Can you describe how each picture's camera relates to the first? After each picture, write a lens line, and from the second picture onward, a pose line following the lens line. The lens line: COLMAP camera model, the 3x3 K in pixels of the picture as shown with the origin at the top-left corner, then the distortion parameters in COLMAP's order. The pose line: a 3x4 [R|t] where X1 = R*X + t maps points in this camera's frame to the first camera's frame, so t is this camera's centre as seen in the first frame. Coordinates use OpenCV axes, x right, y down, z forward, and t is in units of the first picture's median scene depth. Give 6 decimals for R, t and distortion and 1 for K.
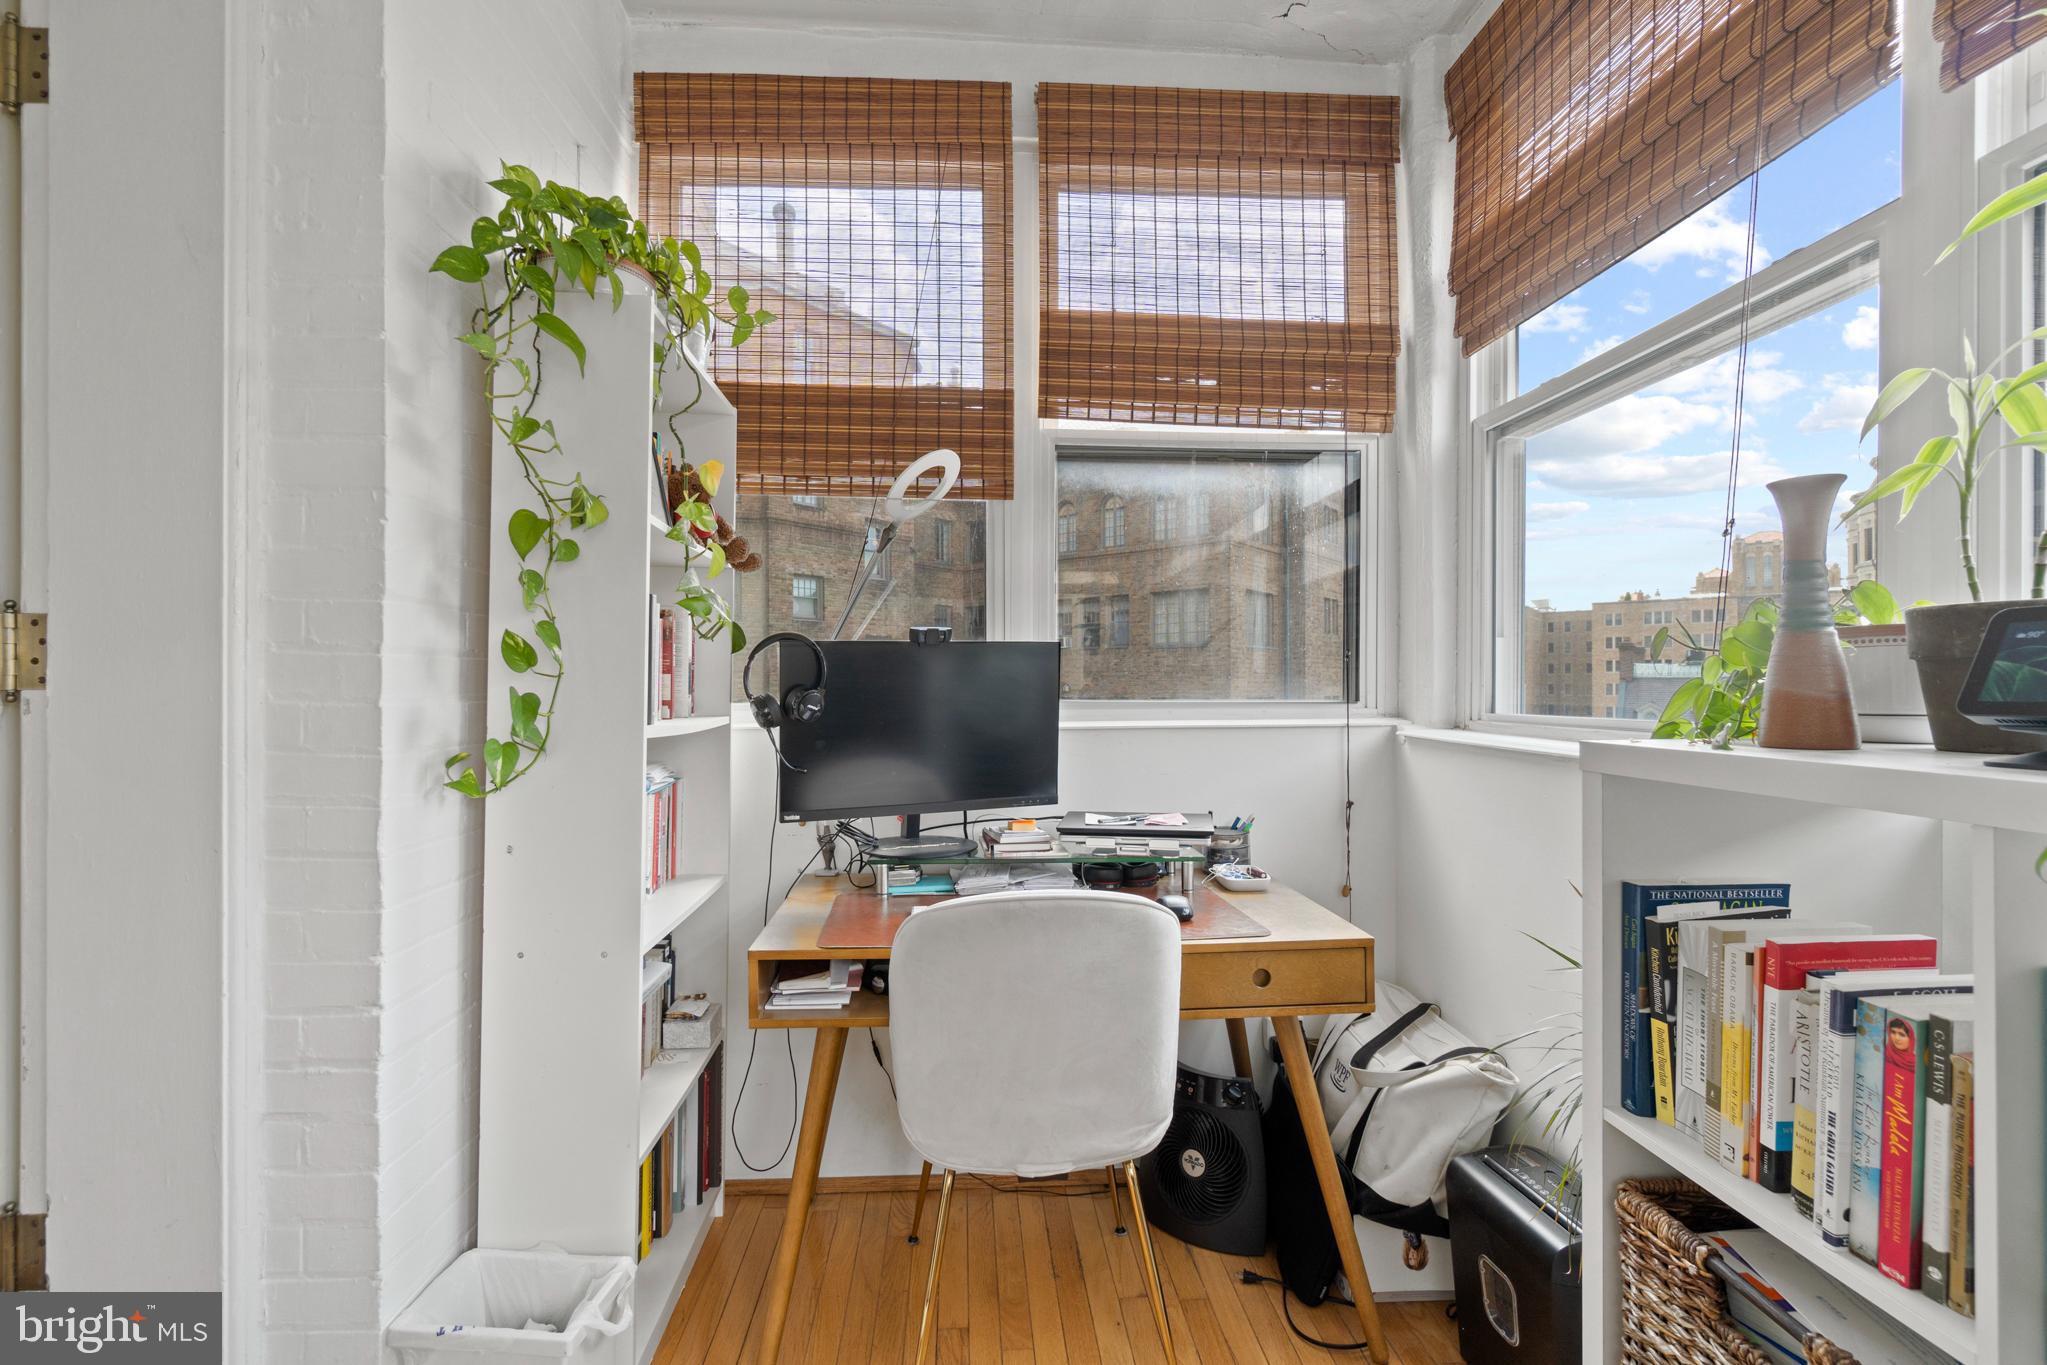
lens RADIAL K [[898.7, 0, 1004.6], [0, 898.7, 694.8], [0, 0, 1]] dist [-0.002428, -0.000127]
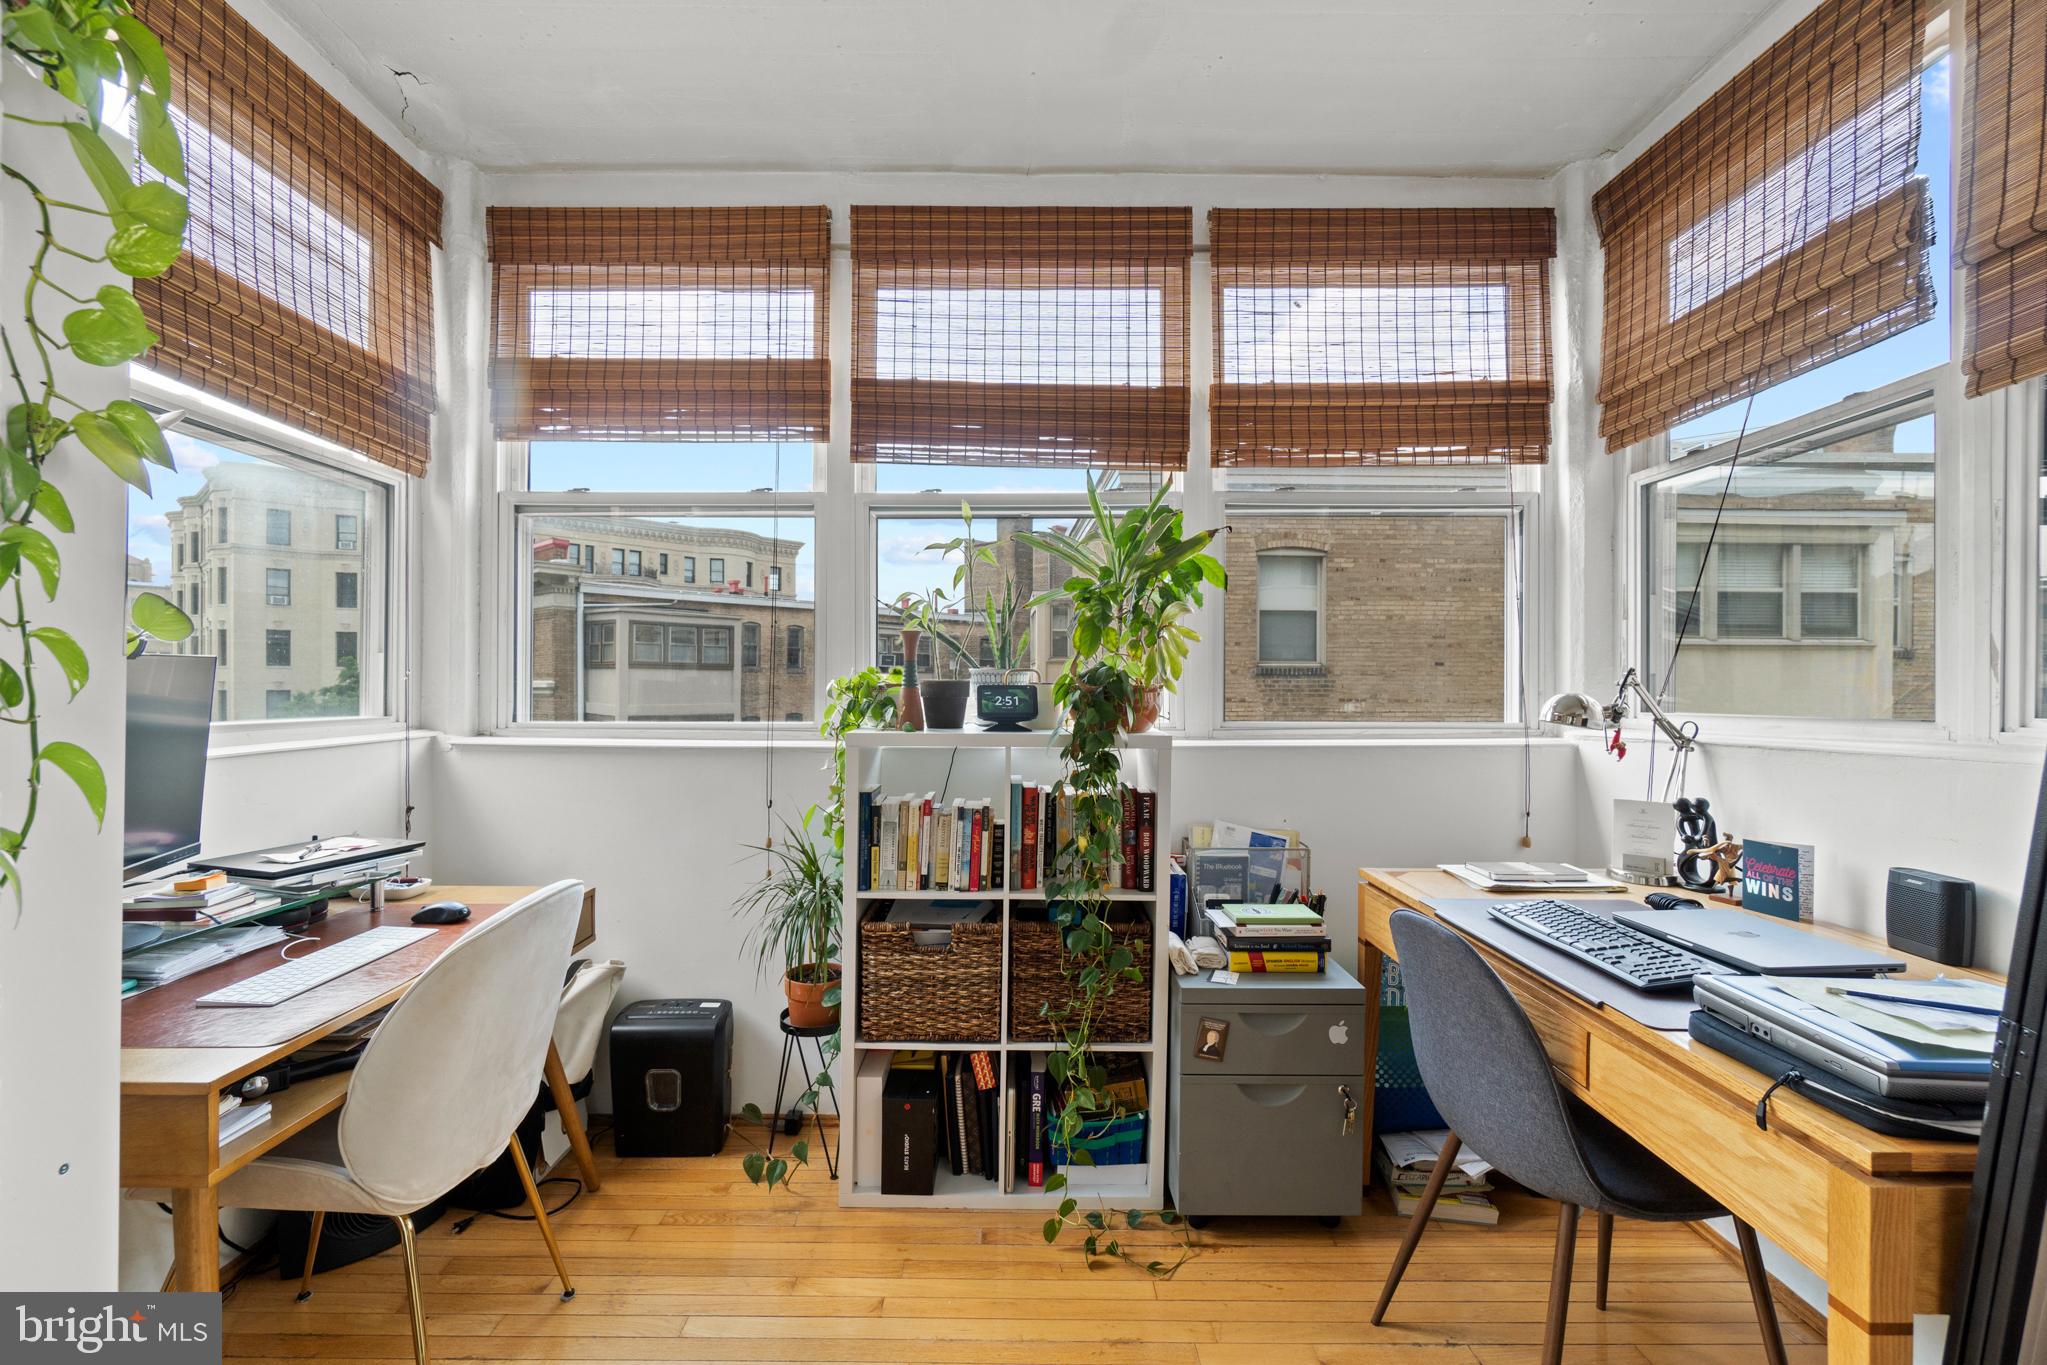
lens RADIAL K [[898.7, 0, 1004.6], [0, 898.7, 694.8], [0, 0, 1]] dist [-0.002428, -0.000127]
pose [[0.065617, 0.001107, 0.997844, -0.679531], [-0.002624, 0.999996, -0.000937, -0.019993], [-0.997841, -0.002557, 0.065619, 0.199842]]
